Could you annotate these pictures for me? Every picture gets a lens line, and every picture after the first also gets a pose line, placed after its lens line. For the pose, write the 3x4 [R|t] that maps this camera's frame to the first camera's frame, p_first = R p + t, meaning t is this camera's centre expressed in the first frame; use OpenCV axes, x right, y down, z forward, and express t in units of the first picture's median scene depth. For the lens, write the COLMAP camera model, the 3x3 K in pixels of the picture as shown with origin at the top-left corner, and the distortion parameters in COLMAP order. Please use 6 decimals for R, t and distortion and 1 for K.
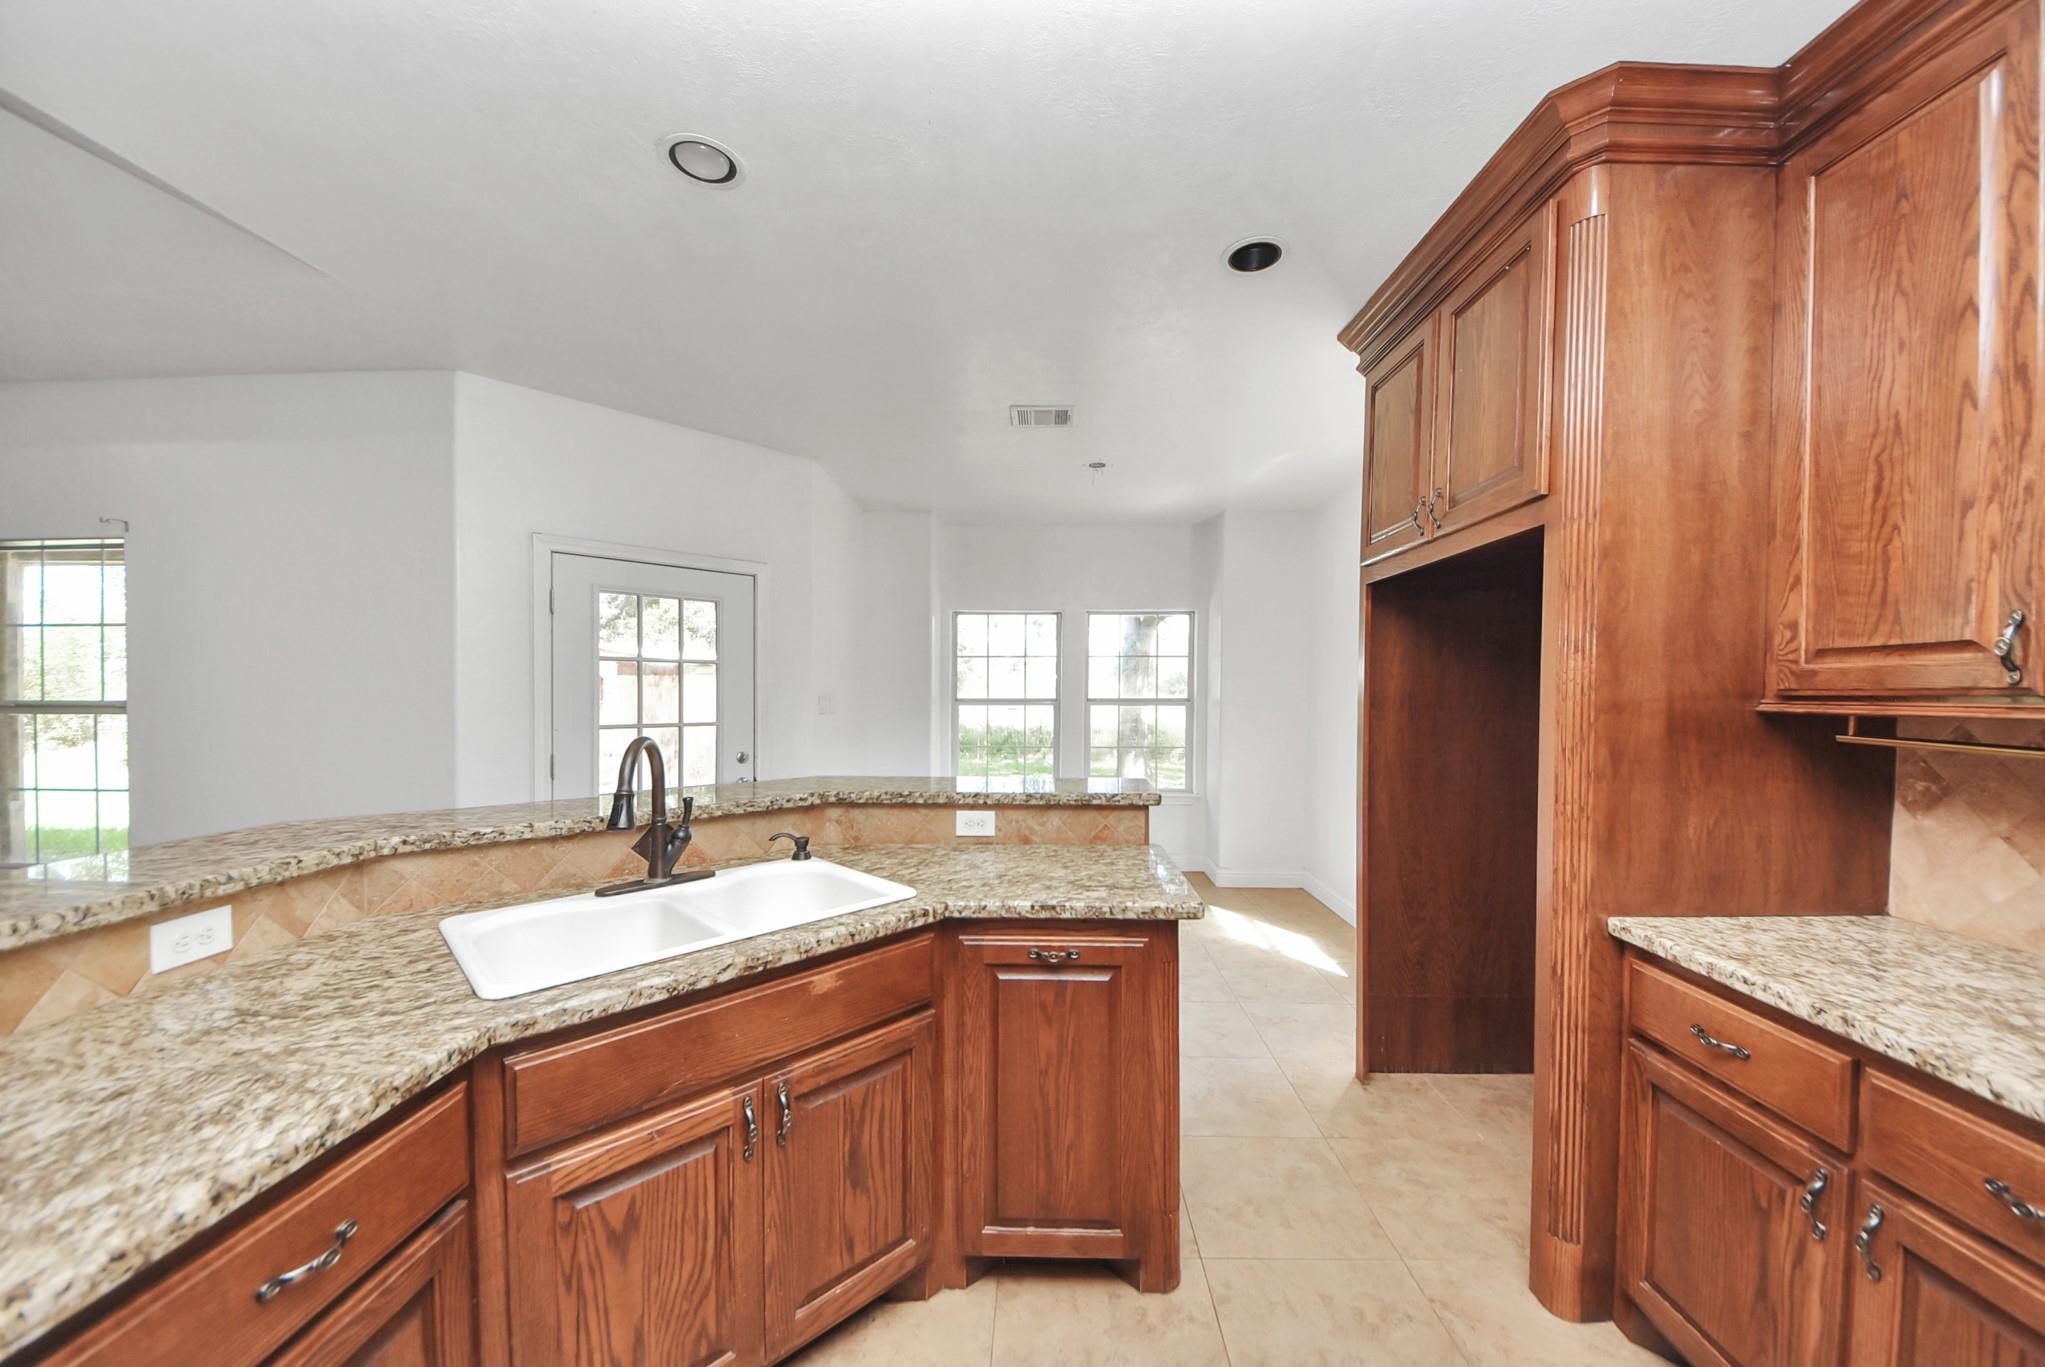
lens RADIAL K [[716.9, 0, 1045.6], [0, 716.9, 701.3], [0, 0, 1]] dist [0.027502, -0.017254]
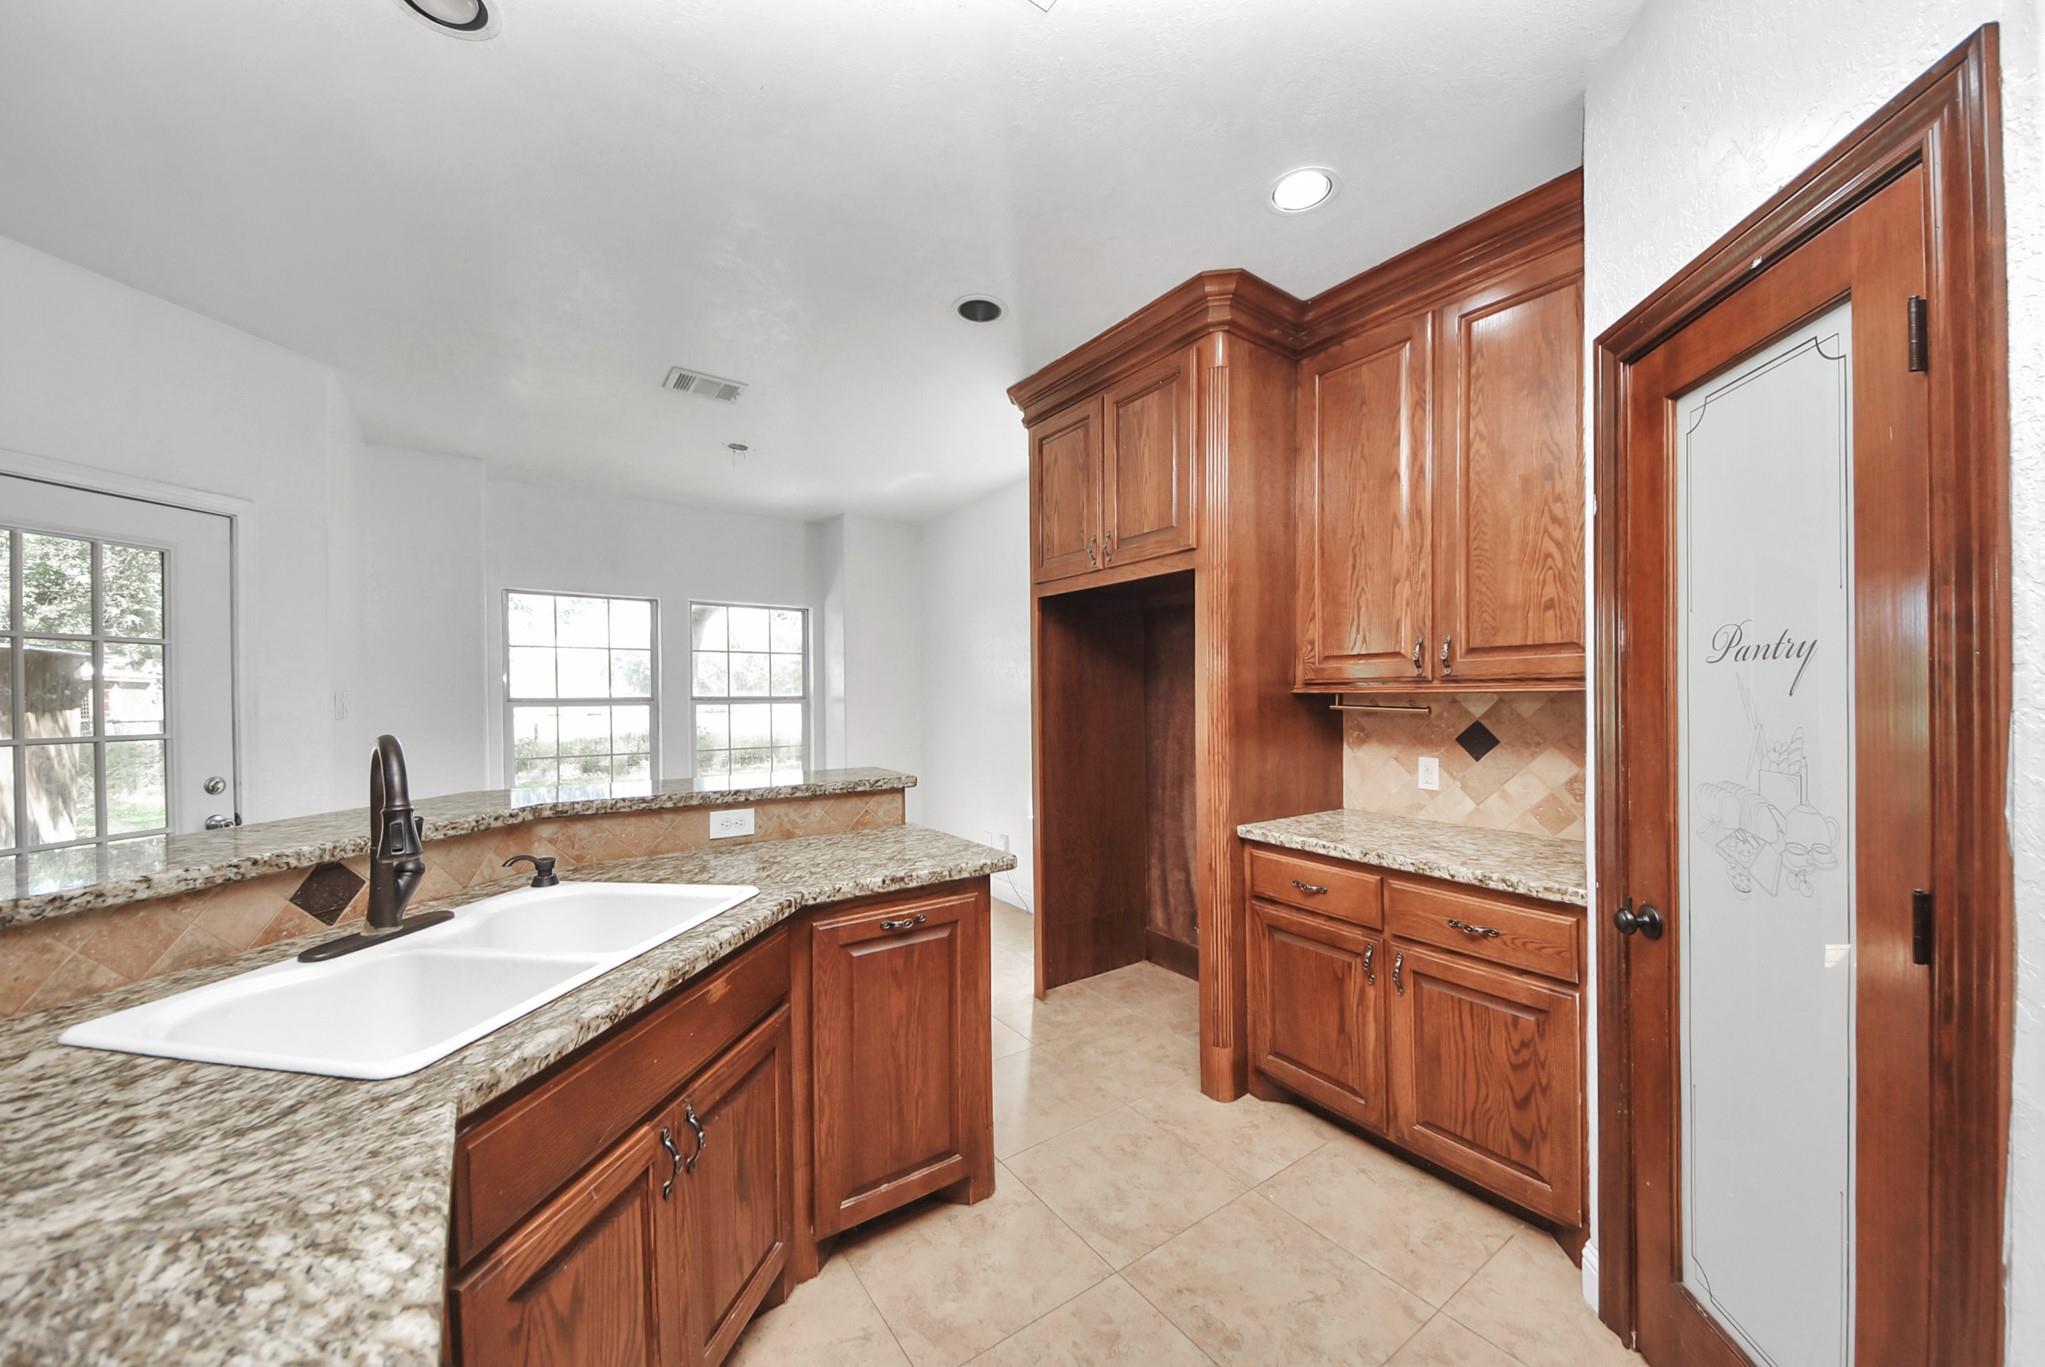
lens RADIAL K [[722.1, 0, 1035.6], [0, 722.1, 700.3], [0, 0, 1]] dist [0.038324, -0.023957]
pose [[0.811159, -0.011790, 0.584706, -0.463113], [0.014465, 0.999895, 0.000094, 0.021701], [-0.584646, 0.008381, 0.811245, -0.002954]]
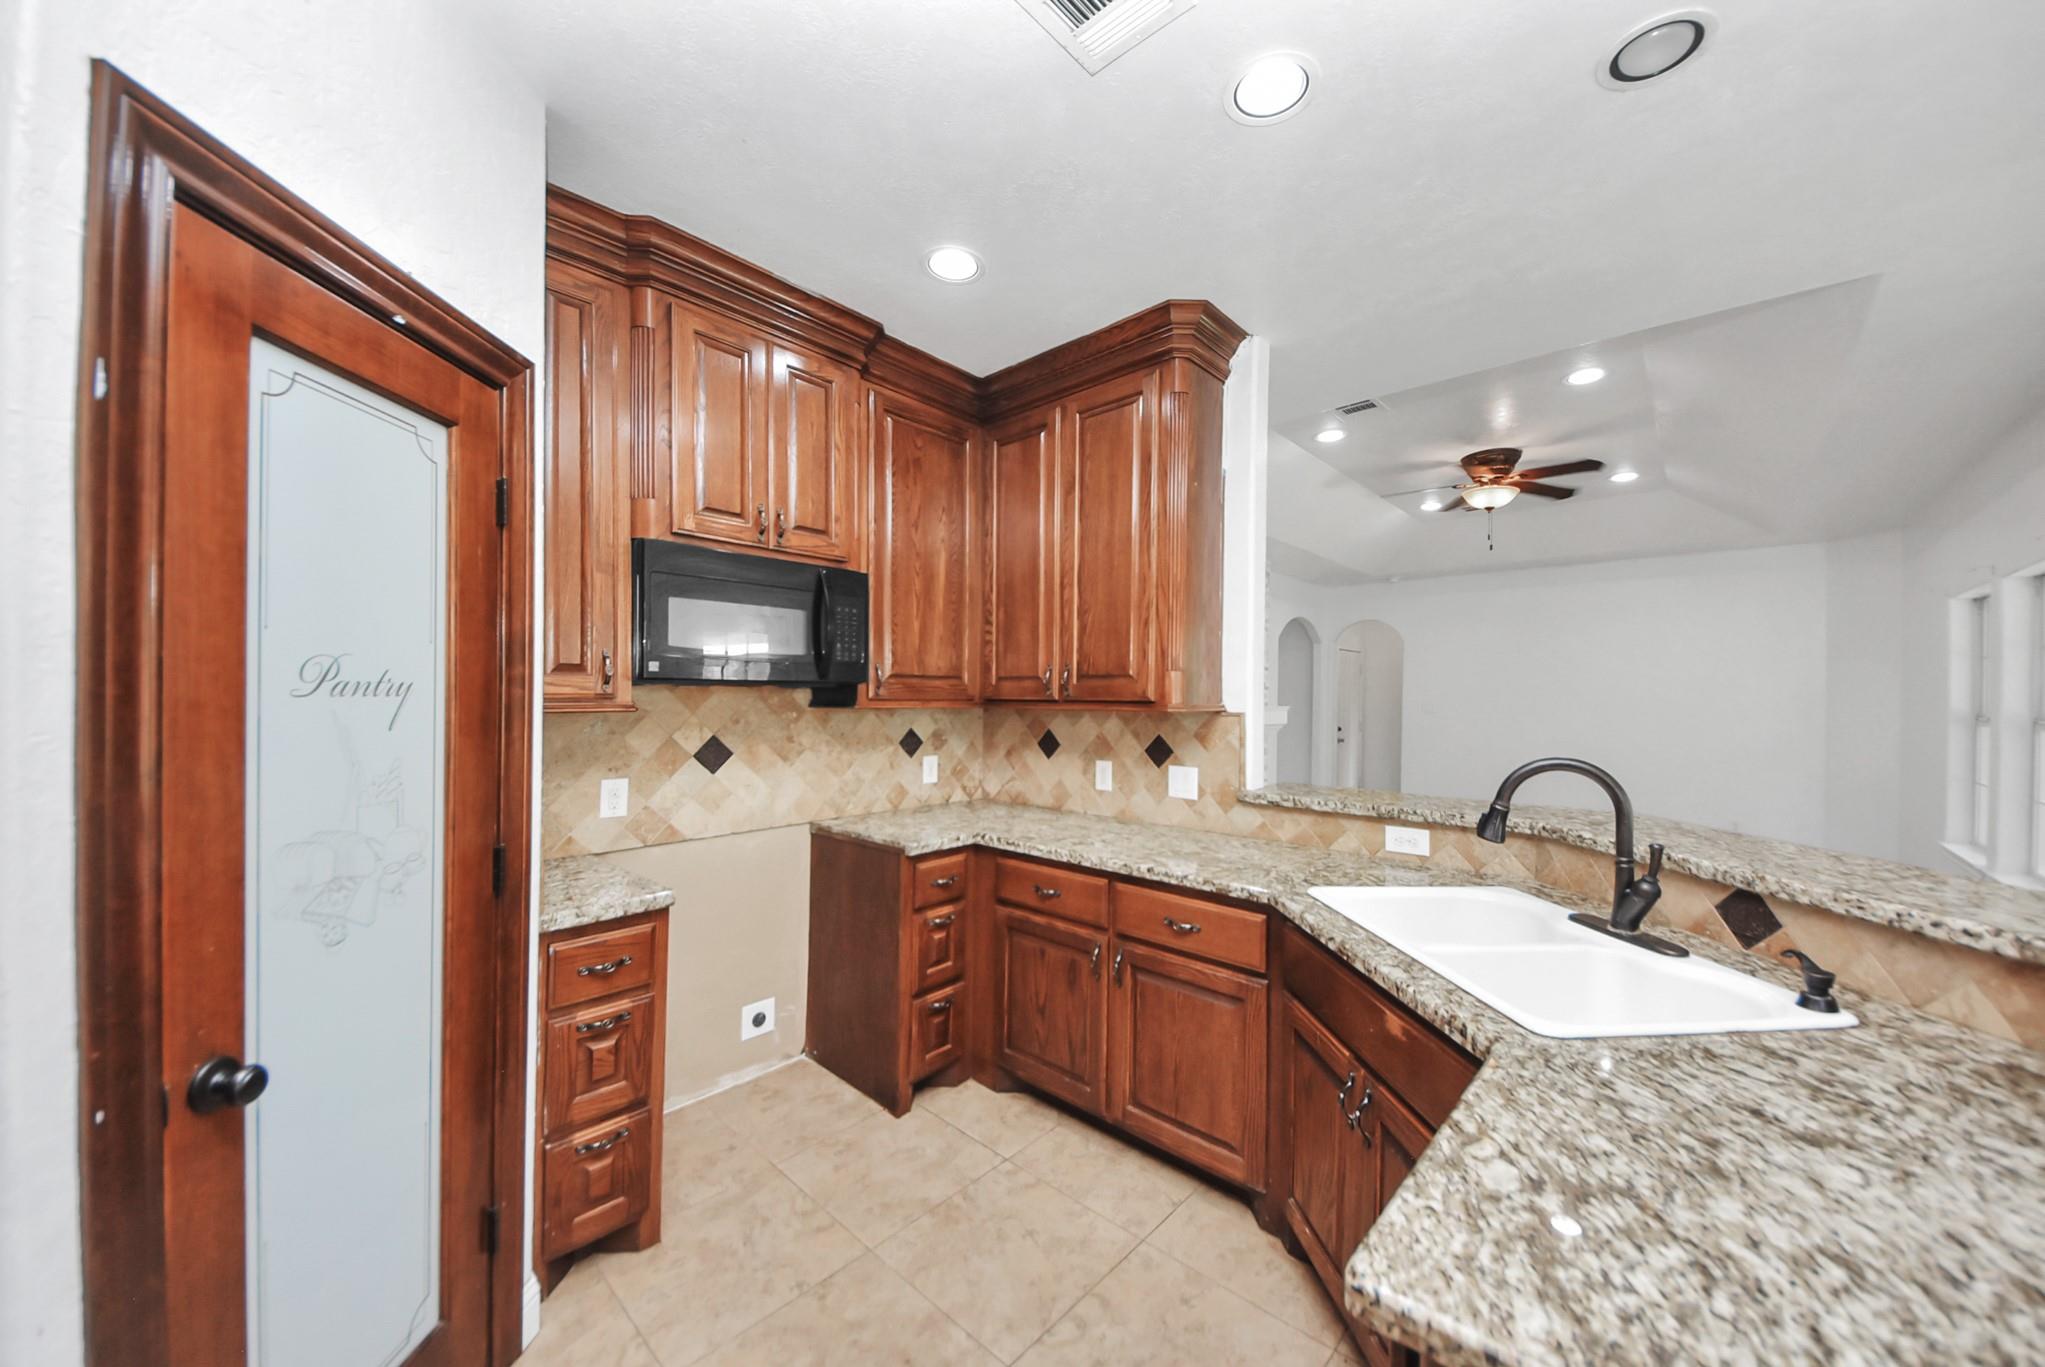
lens RADIAL K [[737.0, 0, 1037.5], [0, 737.0, 684.9], [0, 0, 1]] dist [0.013102, -0.010510]
pose [[-0.664477, -0.018428, -0.747081, 0.635375], [-0.019818, 0.999779, -0.007035, -0.026869], [0.747046, 0.010131, -0.664695, 1.142827]]
